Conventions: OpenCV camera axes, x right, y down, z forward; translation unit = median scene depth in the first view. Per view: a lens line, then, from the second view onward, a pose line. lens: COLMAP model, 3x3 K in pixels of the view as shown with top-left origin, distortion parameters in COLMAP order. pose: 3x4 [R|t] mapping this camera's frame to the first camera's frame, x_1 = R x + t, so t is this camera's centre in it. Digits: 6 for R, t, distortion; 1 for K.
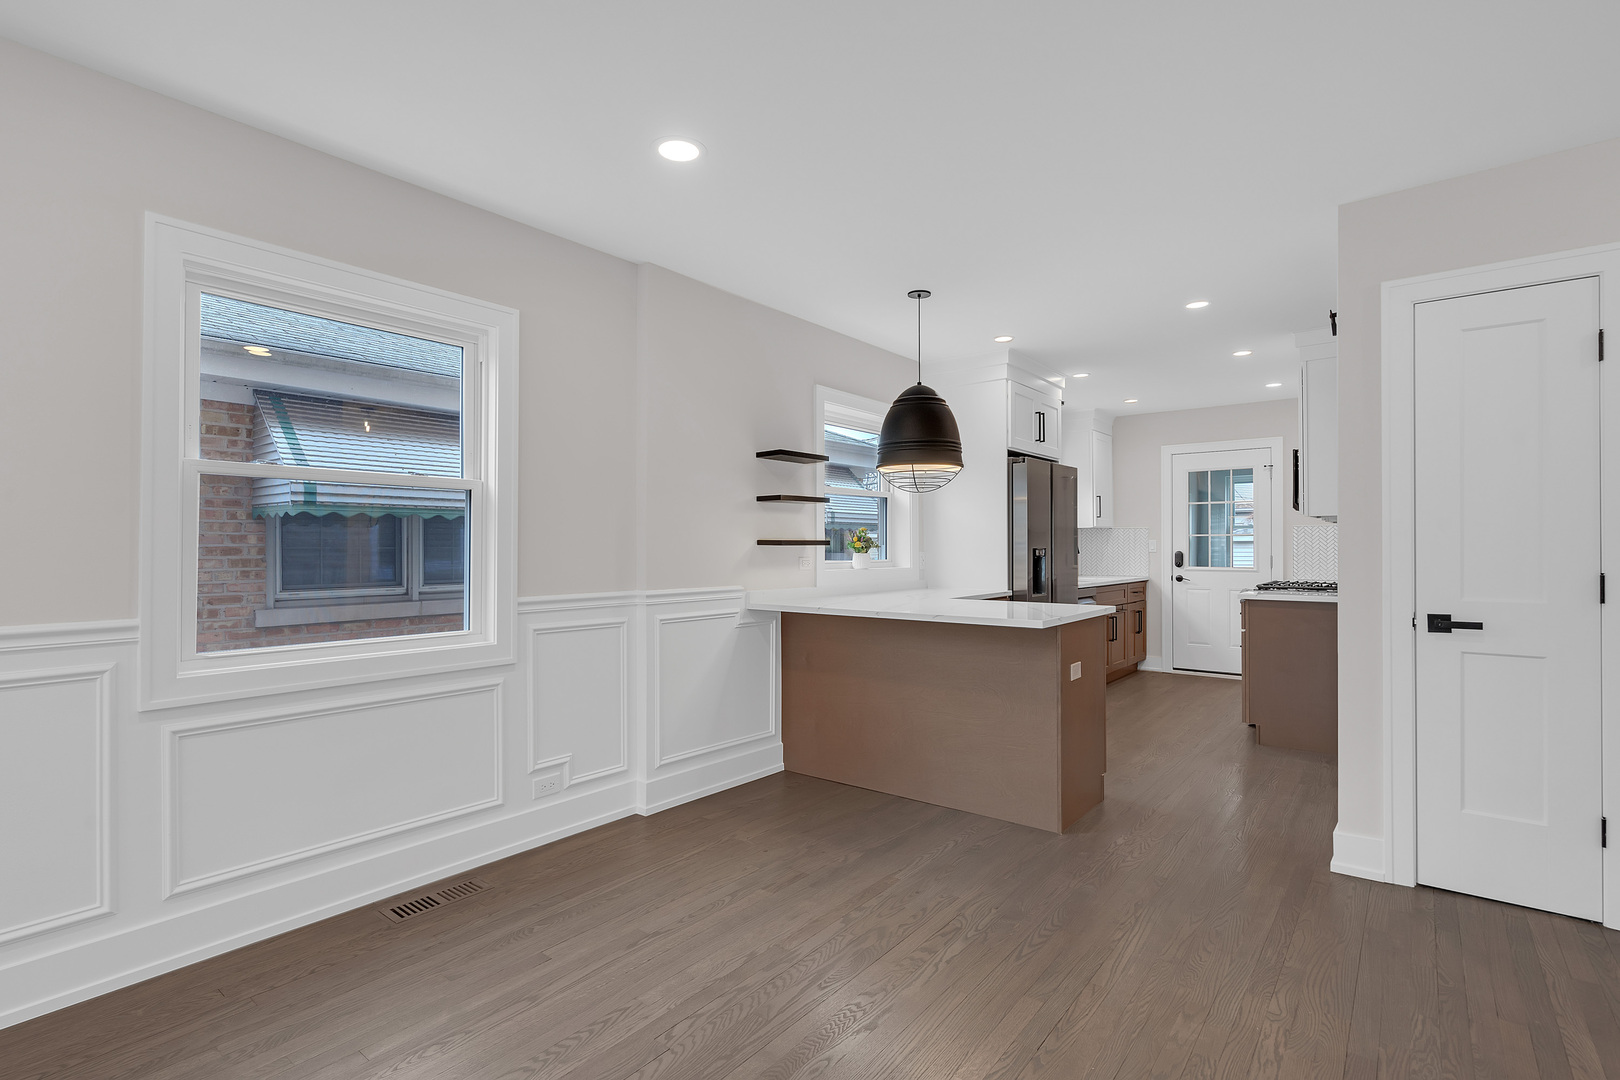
lens RADIAL K [[752.5, 0, 824.1], [0, 752.5, 552.2], [0, 0, 1]] dist [-0.002561, 0.000209]
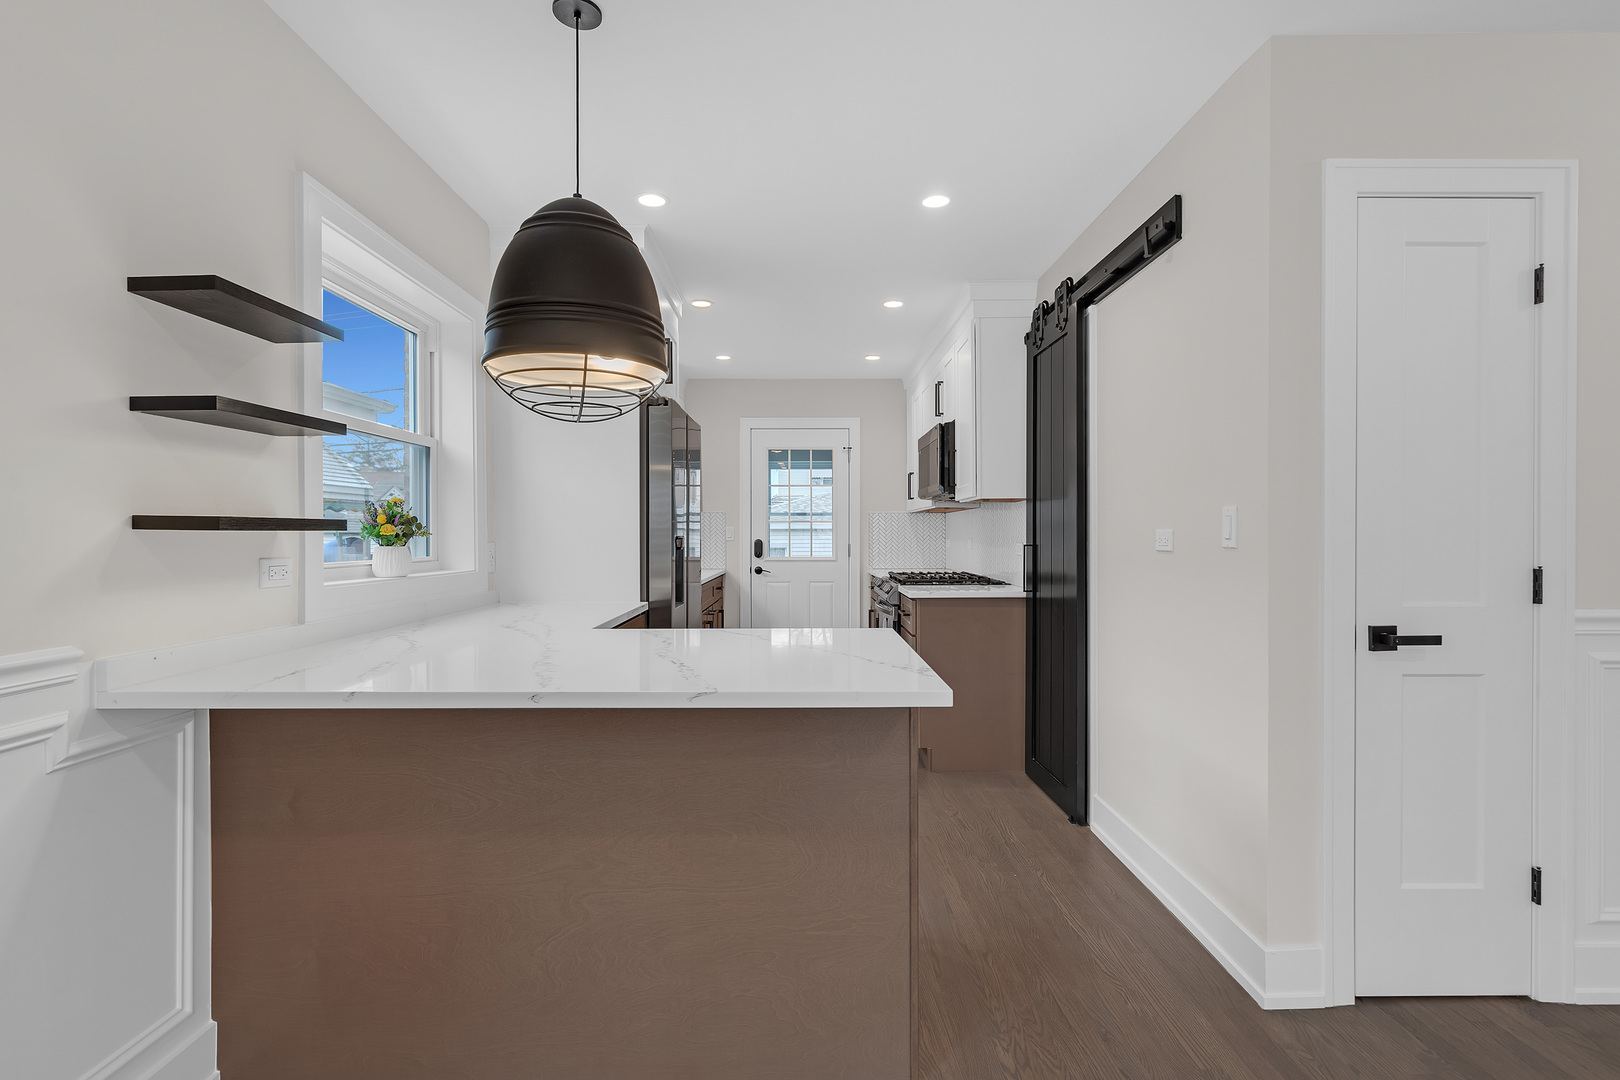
lens RADIAL K [[752.5, 0, 789.9], [0, 752.5, 537.9], [0, 0, 1]] dist [-0.002561, 0.000209]
pose [[0.793072, -0.002341, 0.609123, -0.053446], [0.004458, 0.999988, -0.001962, -0.002696], [-0.609112, 0.004272, 0.793073, 0.478616]]
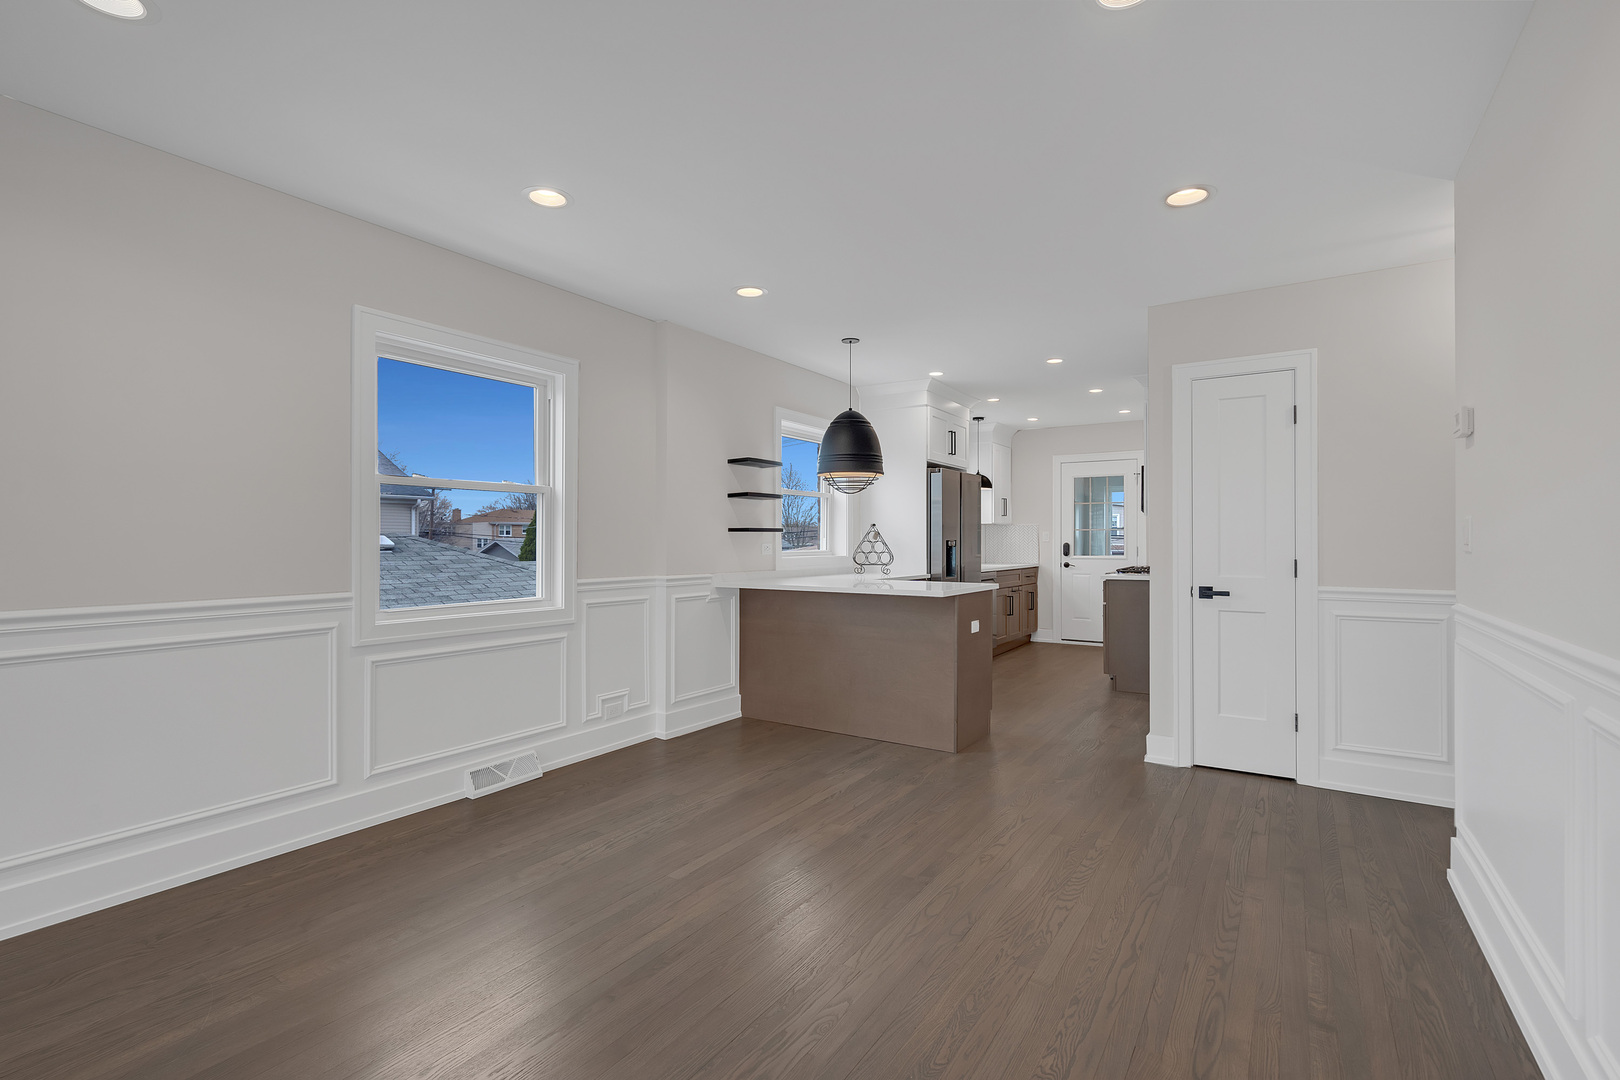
lens RADIAL K [[752.5, 0, 820.0], [0, 752.5, 535.8], [0, 0, 1]] dist [-0.002561, 0.000209]
pose [[0.995129, 0.006687, 0.098352, -0.065047], [-0.005949, 0.999952, -0.007798, -0.001606], [-0.098399, 0.007175, 0.995121, -0.268757]]
